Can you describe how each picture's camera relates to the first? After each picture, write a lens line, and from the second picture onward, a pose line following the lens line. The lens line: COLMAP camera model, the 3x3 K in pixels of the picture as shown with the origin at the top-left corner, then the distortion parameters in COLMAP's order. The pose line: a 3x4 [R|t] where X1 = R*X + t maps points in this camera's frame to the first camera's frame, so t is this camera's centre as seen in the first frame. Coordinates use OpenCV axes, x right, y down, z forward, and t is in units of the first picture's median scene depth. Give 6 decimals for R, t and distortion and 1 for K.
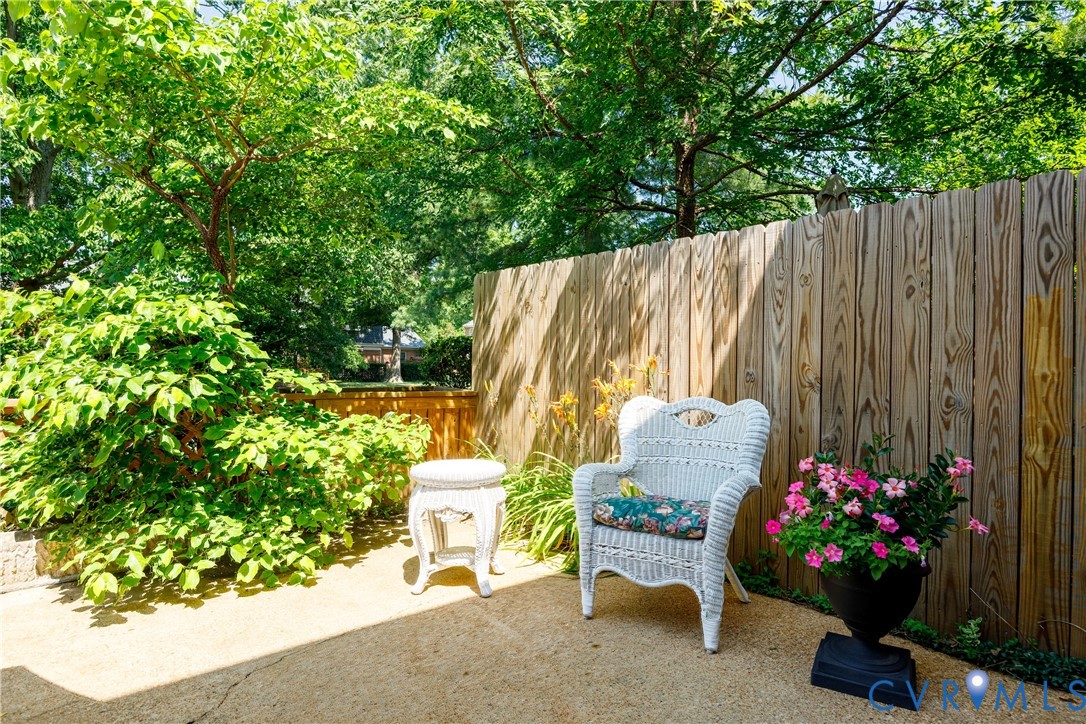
lens RADIAL K [[595.9, 0, 543.0], [0, 595.9, 357.2], [0, 0, 1]] dist [0.004268, 0.000480]
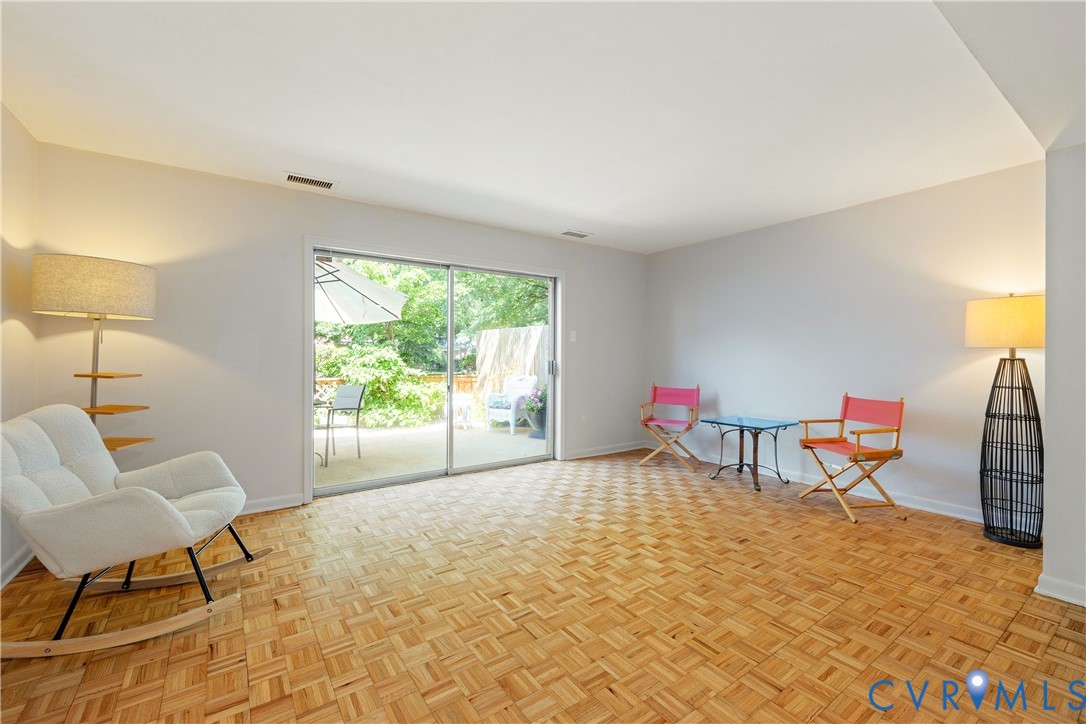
lens RADIAL K [[449.9, 0, 535.2], [0, 449.9, 359.0], [0, 0, 1]] dist [0.004343, -0.000089]
pose [[0.994206, -0.015828, -0.106324, 0.658662], [0.017956, 0.999657, 0.019085, -0.083361], [0.105986, -0.020883, 0.994148, -1.769555]]
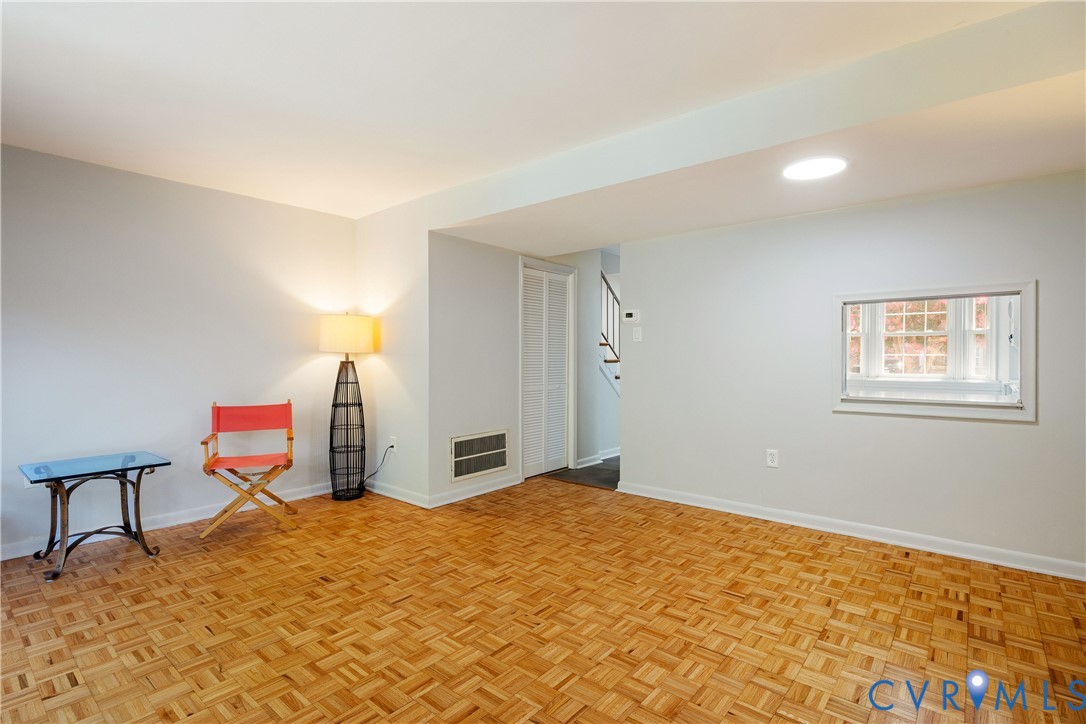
lens RADIAL K [[522.3, 0, 534.8], [0, 522.3, 359.9], [0, 0, 1]] dist [-0.008293, -0.000067]
pose [[-0.159950, -0.021397, 0.986893, -0.041770], [-0.015741, 0.999693, 0.019124, -0.088240], [-0.987000, -0.012476, -0.160238, -0.922373]]
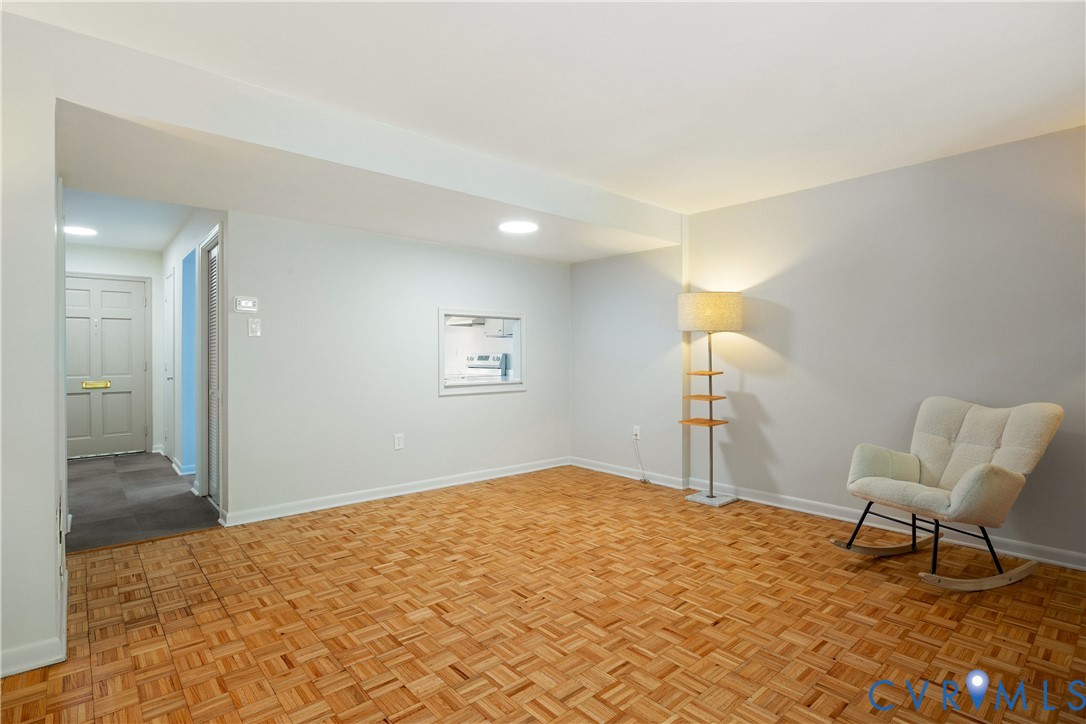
lens RADIAL K [[532.6, 0, 539.6], [0, 532.6, 355.3], [0, 0, 1]] dist [-0.013936, 0.000131]
pose [[-0.999720, -0.018997, -0.014104, 0.818850], [-0.018799, 0.999724, -0.014084, -0.061590], [0.014367, -0.013815, -0.999801, -0.111704]]
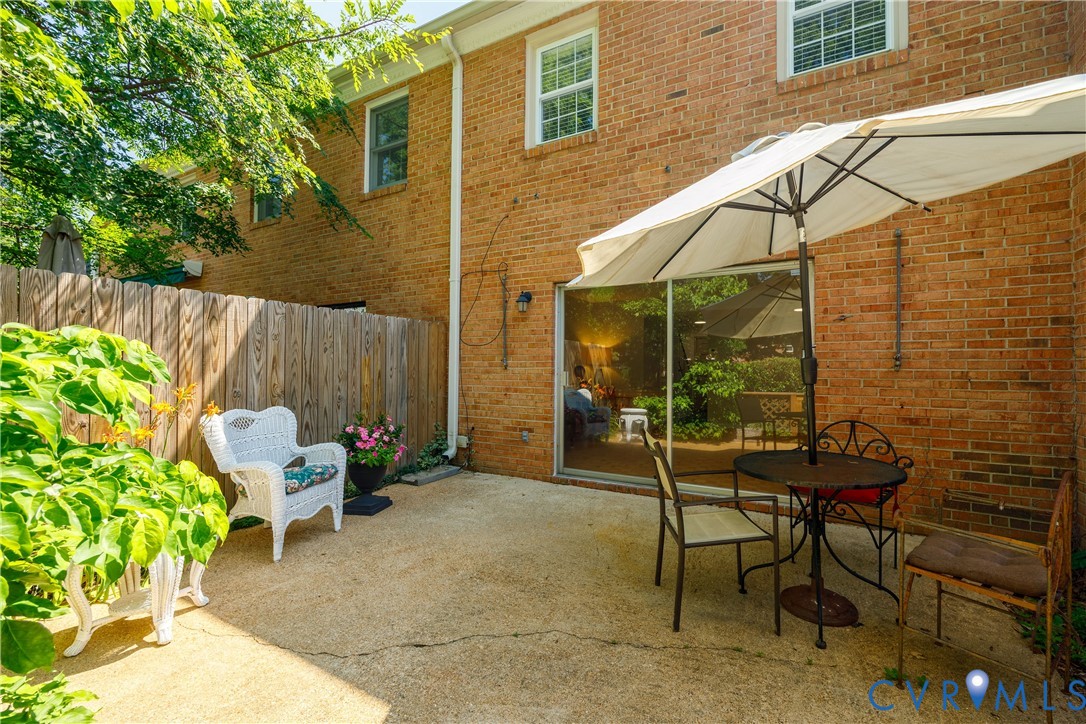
lens RADIAL K [[494.6, 0, 543.0], [0, 494.6, 362.0], [0, 0, 1]] dist [-0.000116, 0.000037]
pose [[-0.331171, -0.006377, 0.943549, -1.240480], [-0.016019, 0.999871, 0.001136, -0.070241], [-0.943435, -0.014738, -0.331230, 0.748093]]
